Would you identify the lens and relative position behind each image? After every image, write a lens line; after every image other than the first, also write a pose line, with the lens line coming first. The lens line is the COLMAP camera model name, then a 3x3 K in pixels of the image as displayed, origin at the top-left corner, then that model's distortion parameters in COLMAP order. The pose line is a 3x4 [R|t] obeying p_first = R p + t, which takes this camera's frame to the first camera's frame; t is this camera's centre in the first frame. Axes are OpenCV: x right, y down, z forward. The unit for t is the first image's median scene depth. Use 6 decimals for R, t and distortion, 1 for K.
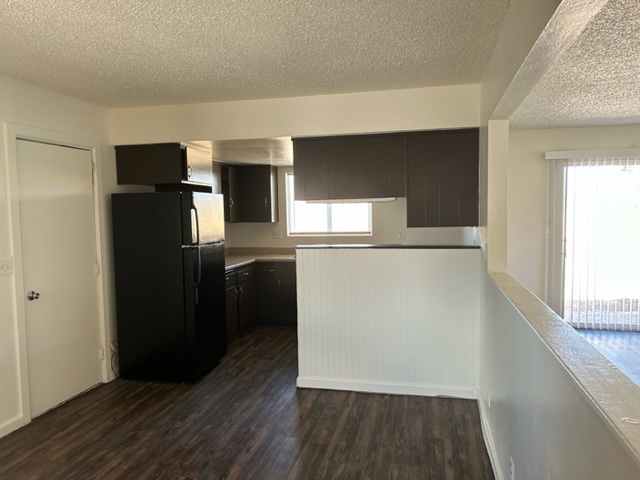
lens RADIAL K [[487.2, 0, 320.0], [0, 487.2, 240.0], [0, 0, 1]] dist [0.002398, -0.002185]
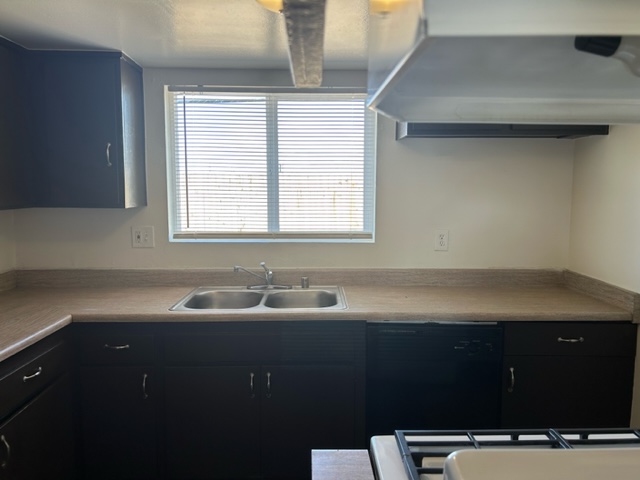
lens RADIAL K [[487.2, 0, 320.0], [0, 487.2, 240.0], [0, 0, 1]] dist [0.002398, -0.002185]
pose [[0.973198, -0.002258, 0.229956, -0.058837], [-0.006142, 0.999340, 0.035809, -0.039377], [-0.229885, -0.036261, 0.972542, 0.896768]]
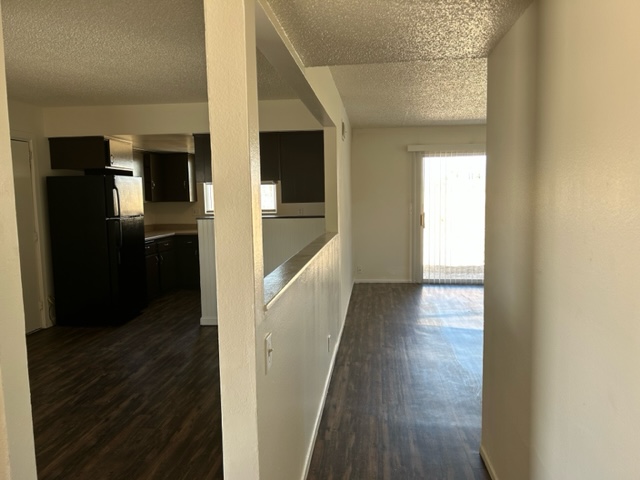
lens RADIAL K [[489.4, 0, 320.0], [0, 489.4, 240.0], [0, 0, 1]] dist [0.011487, 0.002278]
pose [[0.993935, -0.008887, 0.109613, 0.123563], [0.005623, 0.999533, 0.030045, 0.032362], [-0.109829, -0.029246, 0.993520, -0.317672]]
